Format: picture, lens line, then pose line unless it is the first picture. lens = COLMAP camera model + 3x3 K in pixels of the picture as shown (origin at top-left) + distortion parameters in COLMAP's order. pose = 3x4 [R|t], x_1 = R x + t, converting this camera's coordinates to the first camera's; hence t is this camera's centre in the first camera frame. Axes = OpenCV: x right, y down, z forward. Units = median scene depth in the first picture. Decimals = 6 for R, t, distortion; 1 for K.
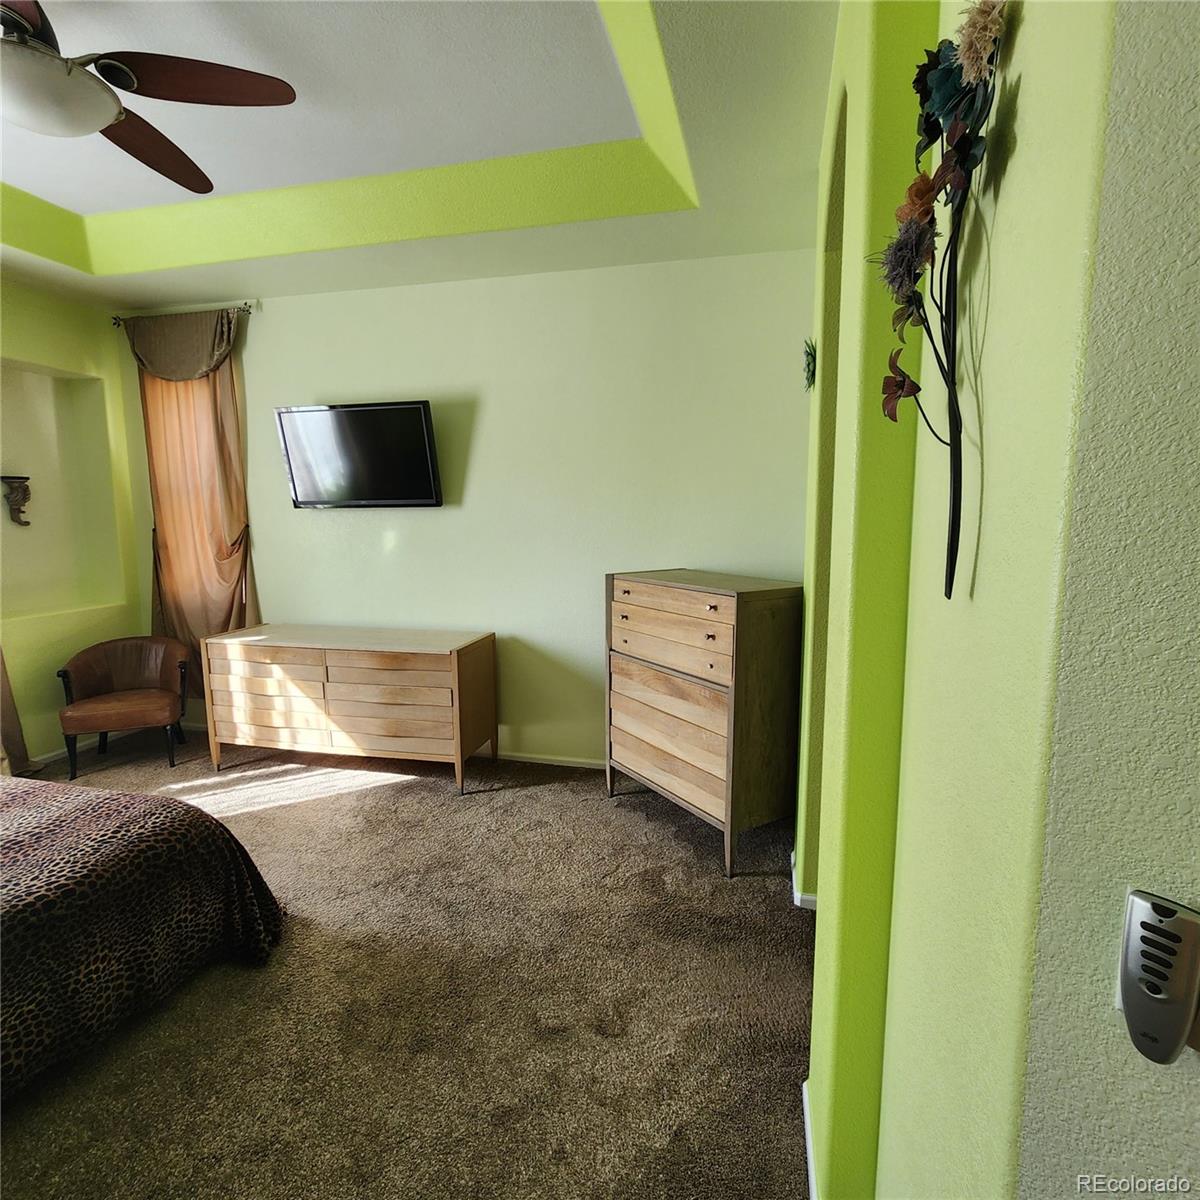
lens RADIAL K [[660.9, 0, 601.0], [0, 660.9, 598.1], [0, 0, 1]] dist [-0.002755, -0.001117]
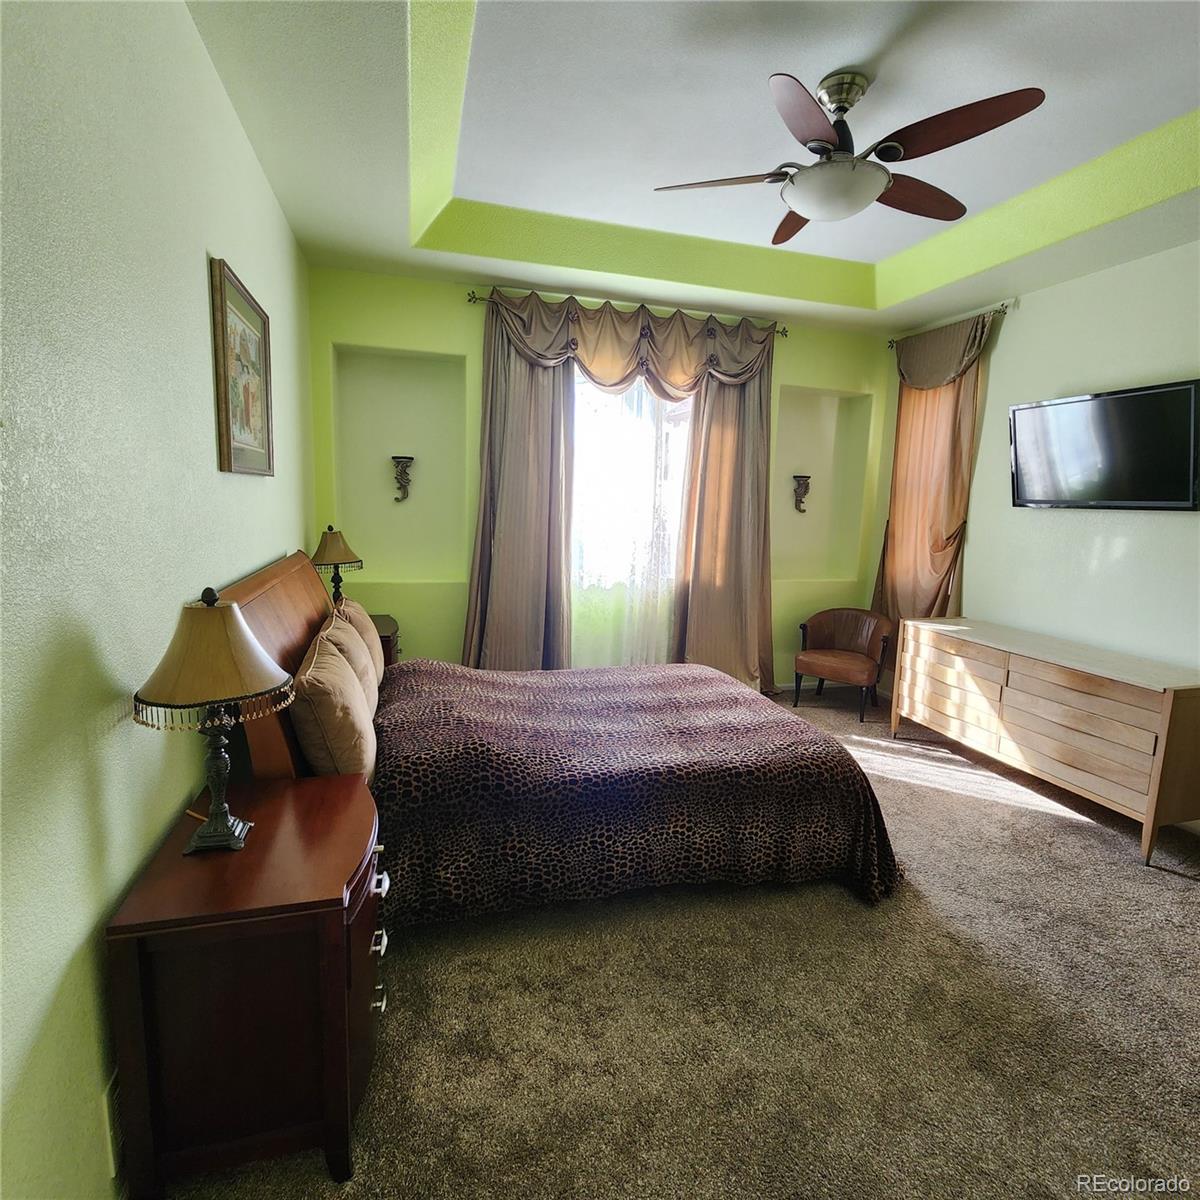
lens RADIAL K [[660.9, 0, 601.0], [0, 660.9, 598.1], [0, 0, 1]] dist [-0.002755, -0.001117]
pose [[0.492265, 0.152286, -0.857020, 0.104277], [-0.145166, 0.985151, 0.091671, -0.003278], [0.858255, 0.079283, 0.507062, -0.014850]]
